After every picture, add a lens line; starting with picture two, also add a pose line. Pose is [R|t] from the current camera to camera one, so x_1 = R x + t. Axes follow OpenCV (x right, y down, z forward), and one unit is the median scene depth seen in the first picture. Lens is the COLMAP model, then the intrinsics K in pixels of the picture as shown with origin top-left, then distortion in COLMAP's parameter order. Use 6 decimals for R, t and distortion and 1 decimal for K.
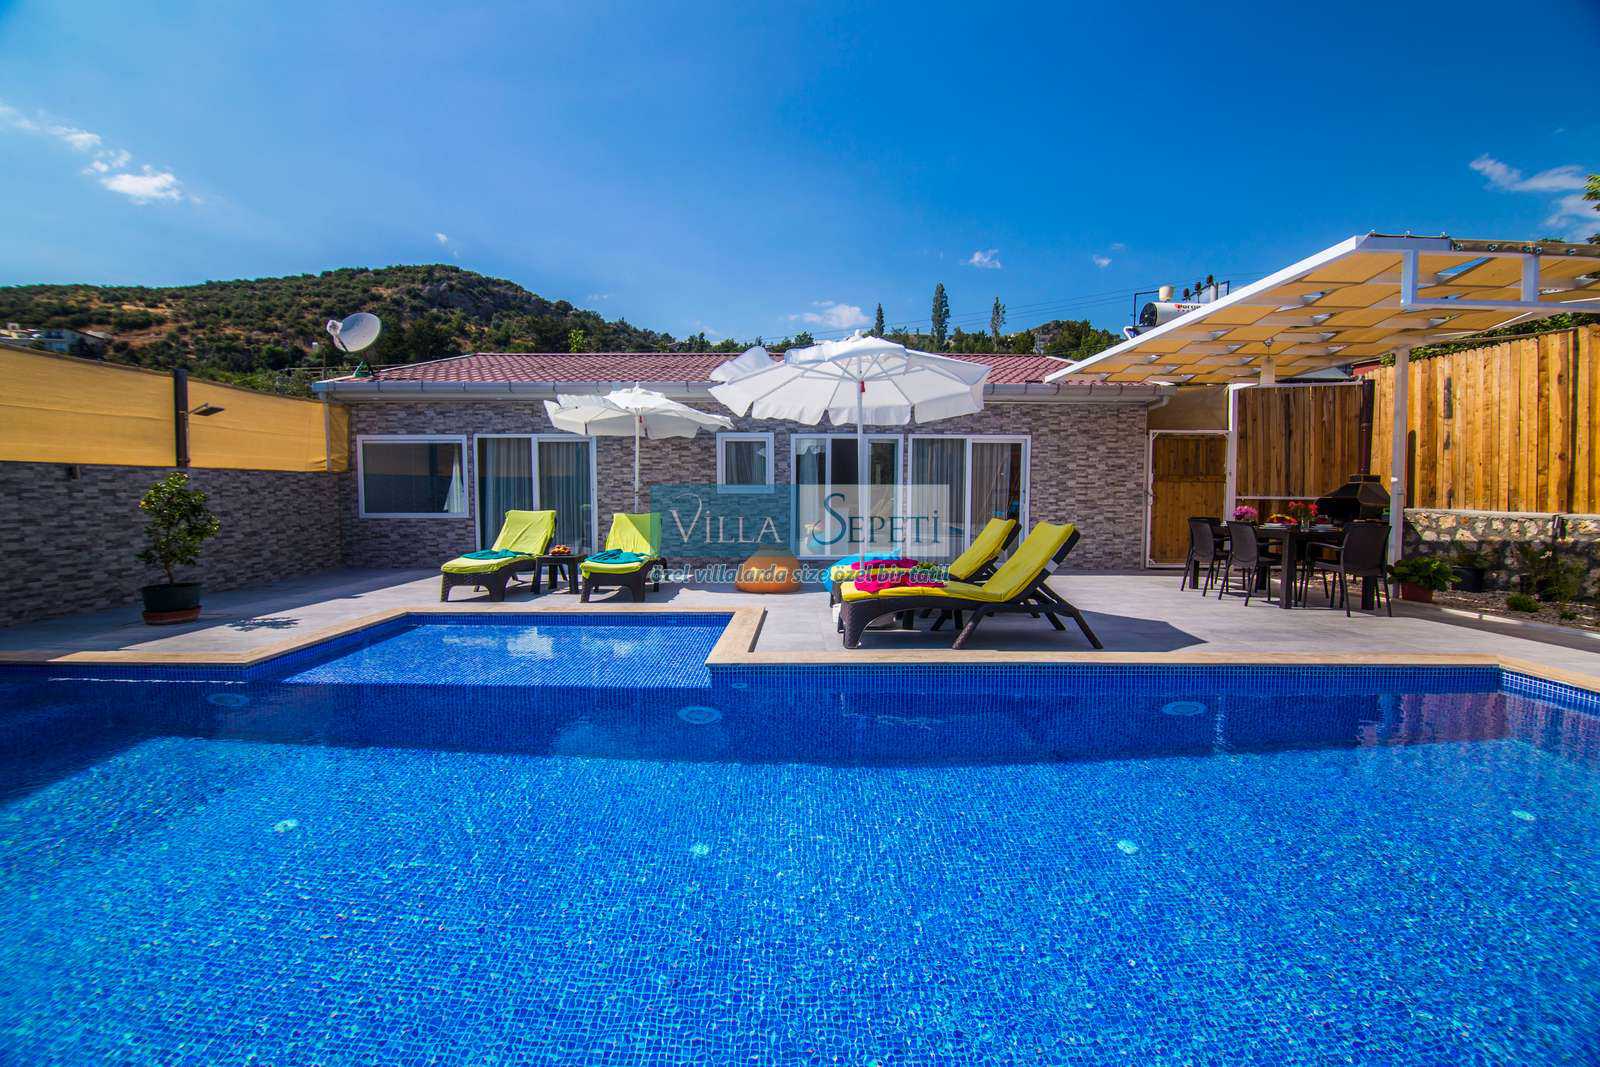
lens RADIAL K [[668.6, 0, 793.3], [0, 668.6, 518.6], [0, 0, 1]] dist [-0.011819, -0.006537]
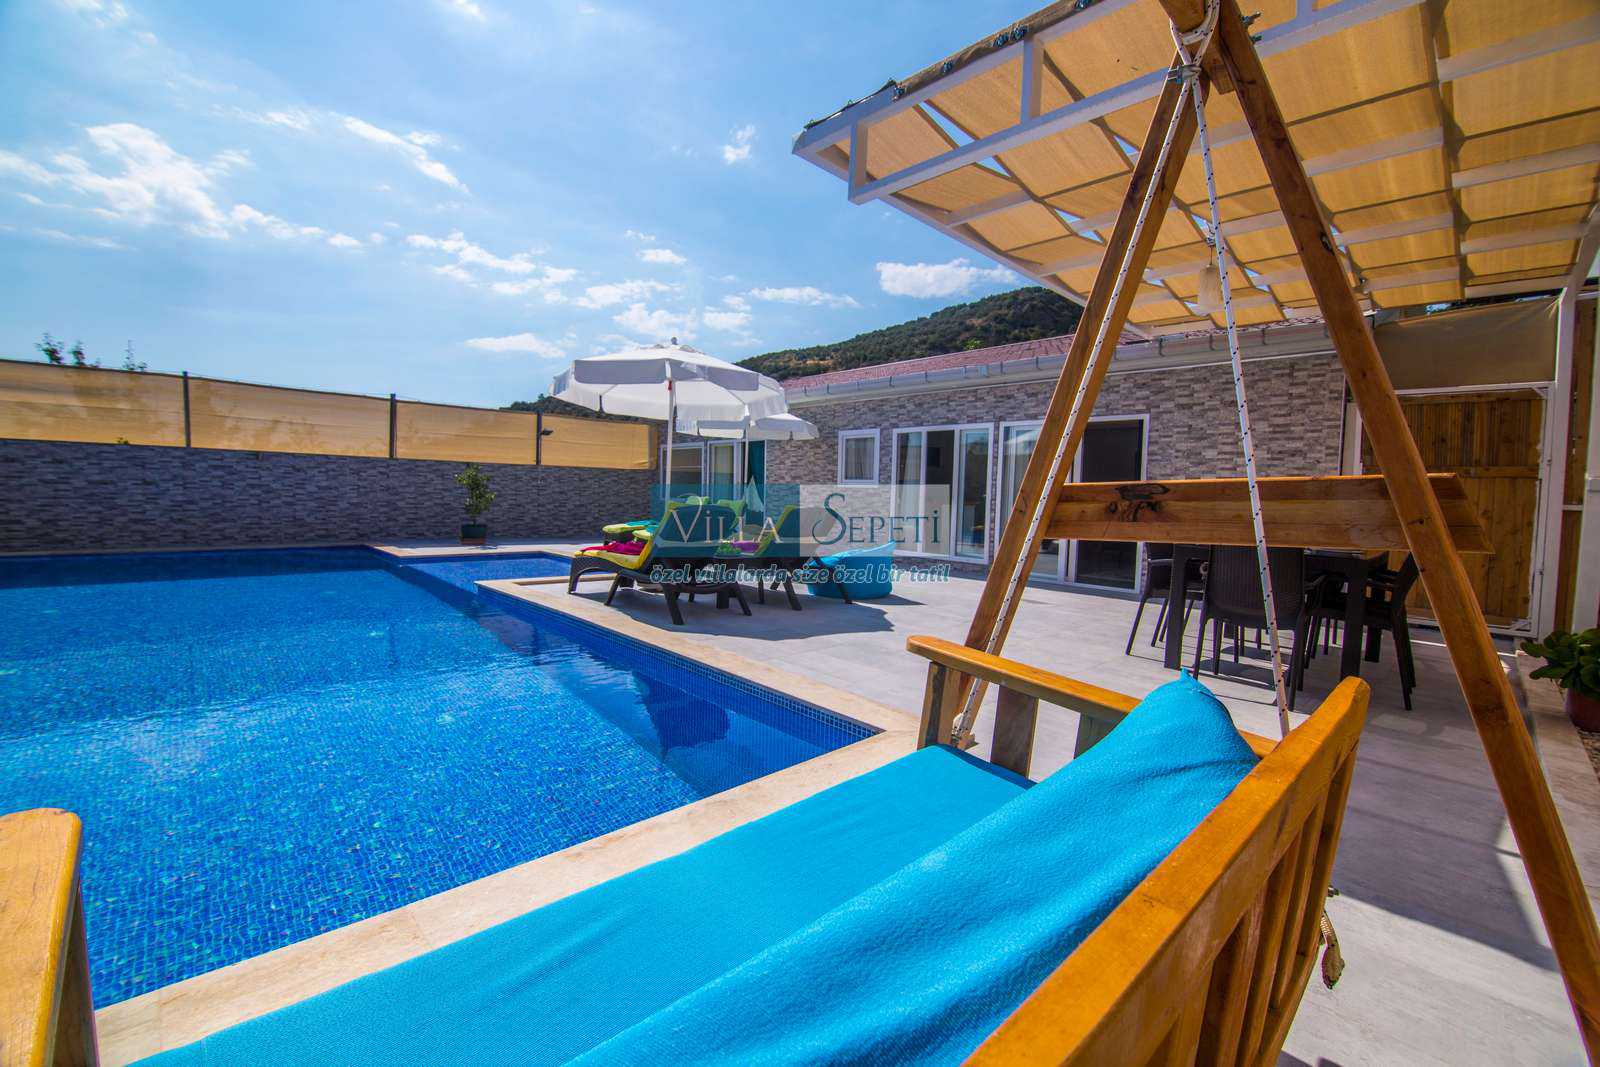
lens RADIAL K [[668.6, 0, 793.3], [0, 668.6, 518.6], [0, 0, 1]] dist [-0.011819, -0.006537]
pose [[0.678852, 0.046183, -0.732821, 0.636409], [-0.056999, 0.998323, 0.010113, 0.006480], [0.732059, 0.034905, 0.680346, 0.210905]]
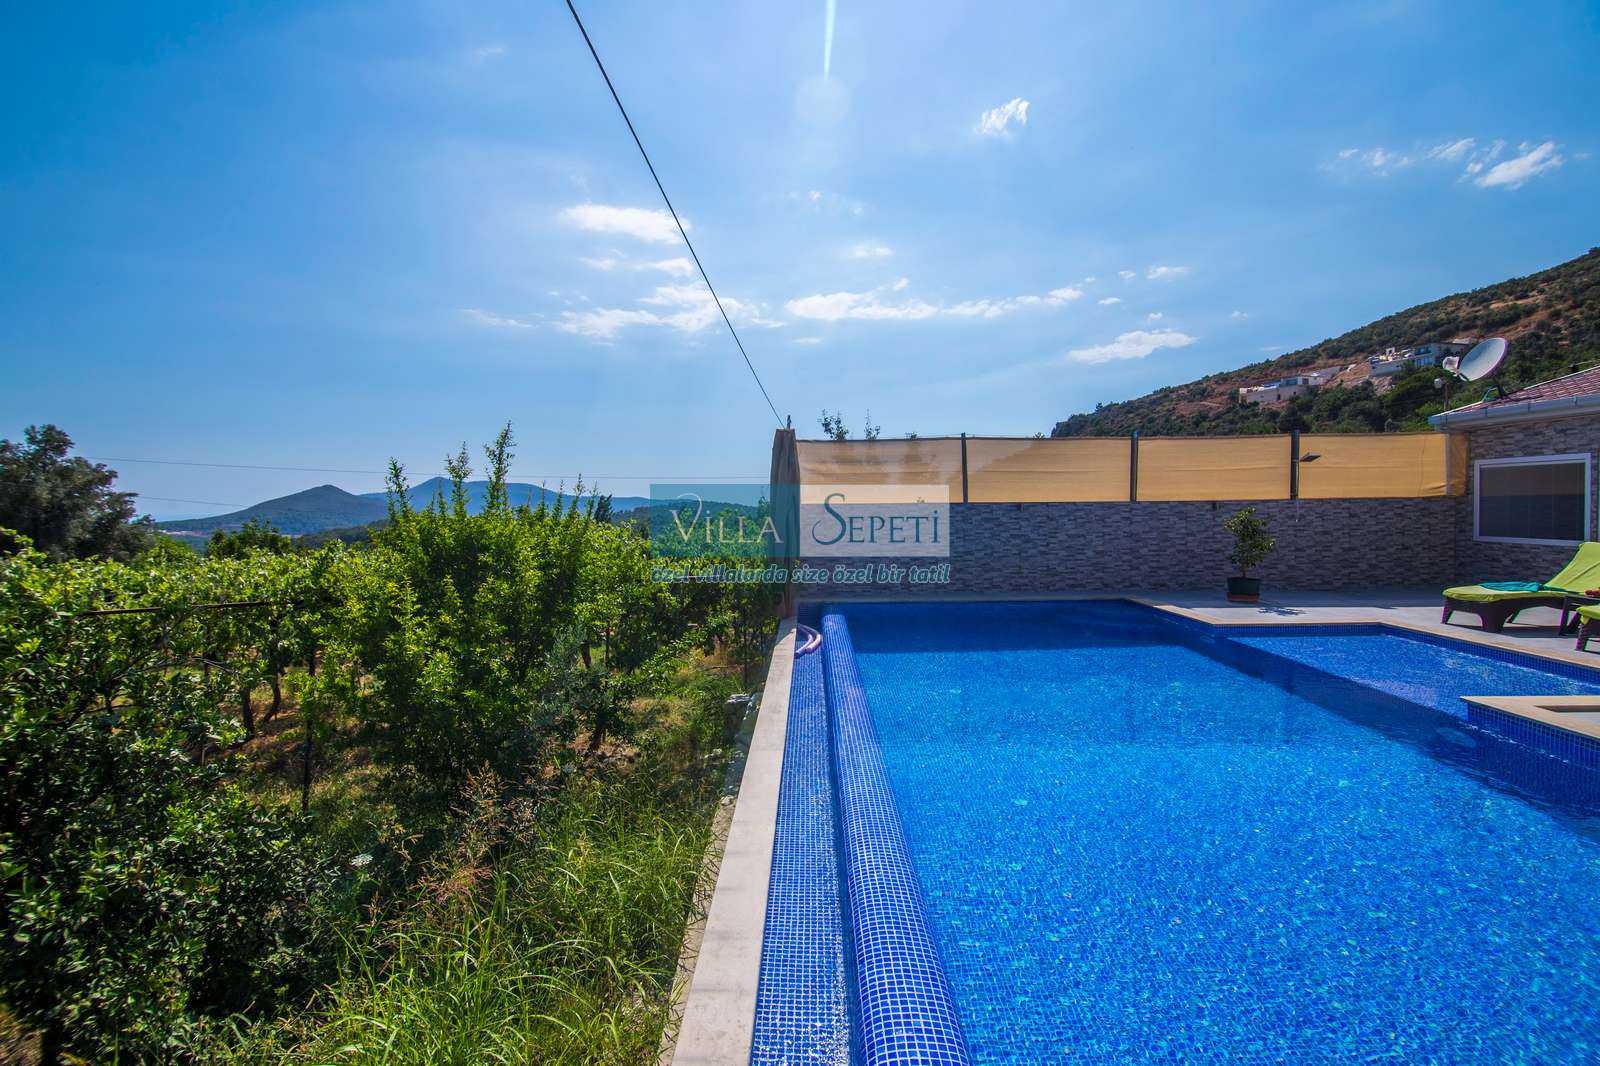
lens RADIAL K [[690.7, 0, 793.9], [0, 690.7, 528.3], [0, 0, 1]] dist [-0.016364, -0.001055]
pose [[-0.026005, 0.035779, -0.999021, 0.426094], [-0.028490, 0.998927, 0.036517, -0.028387], [0.999256, 0.029412, -0.024957, -0.027757]]
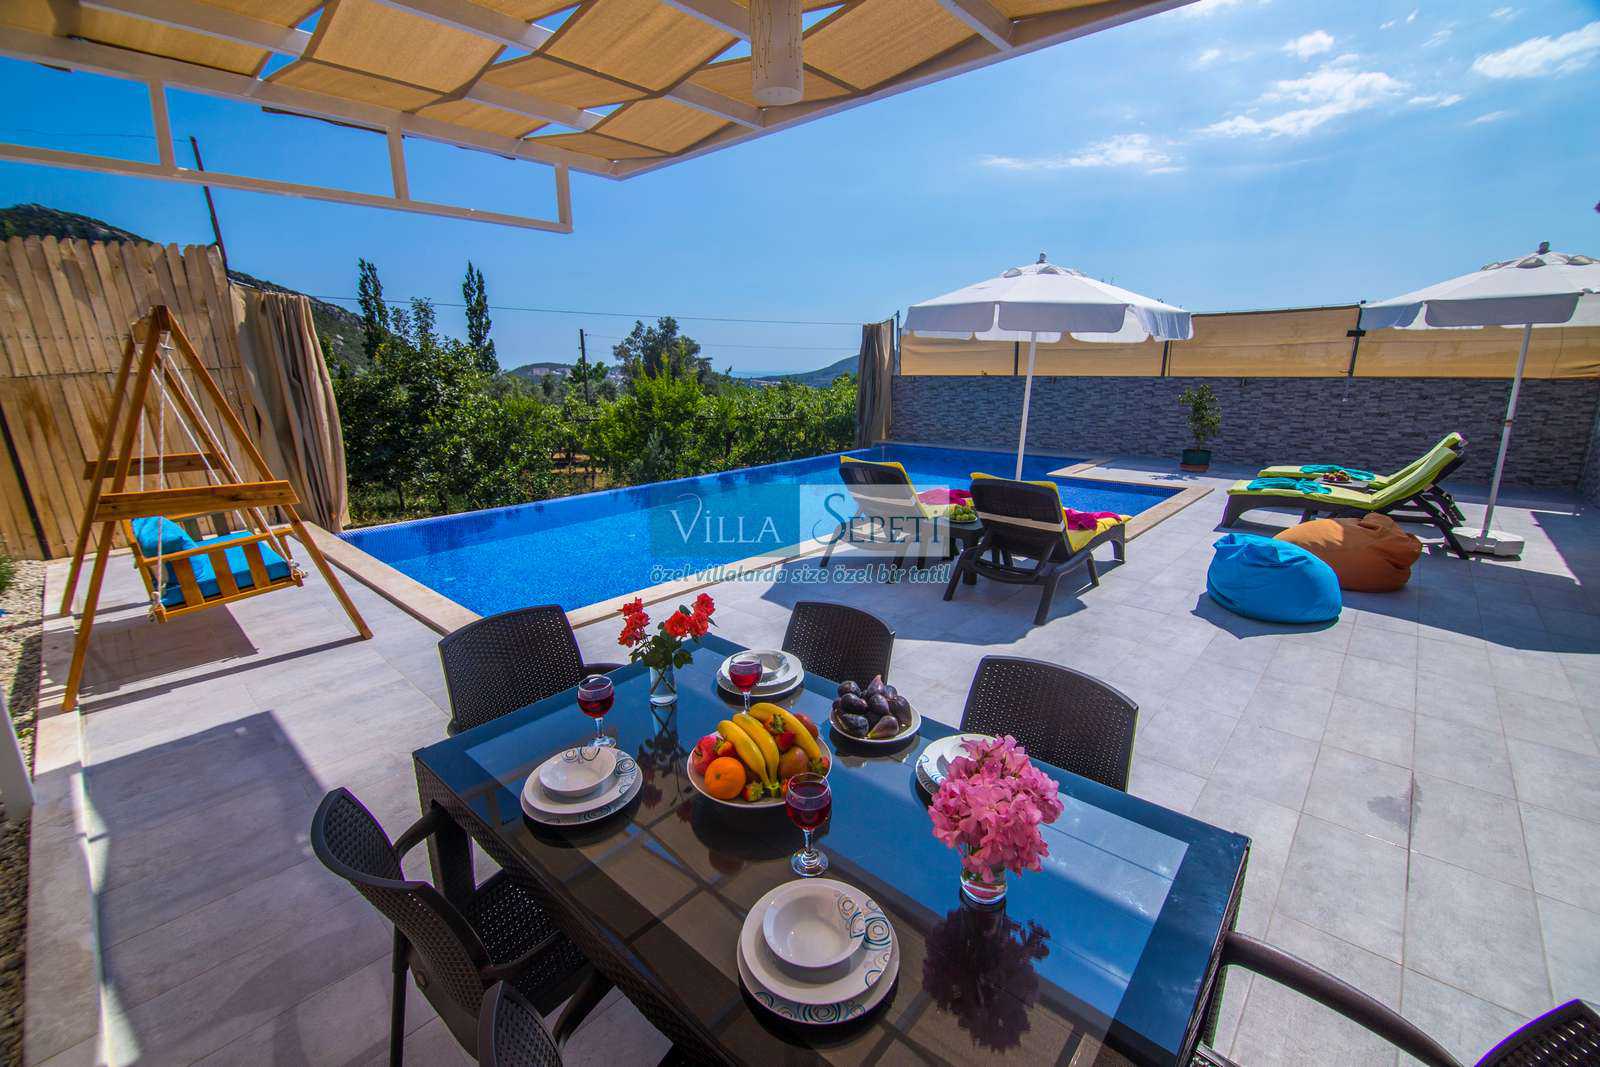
lens RADIAL K [[668.6, 0, 793.3], [0, 668.6, 518.6], [0, 0, 1]] dist [-0.011819, -0.006537]
pose [[-0.681891, 0.169125, -0.711633, 0.624990], [-0.018321, 0.968648, 0.247762, -0.082017], [0.731224, 0.181985, -0.657414, 0.818726]]
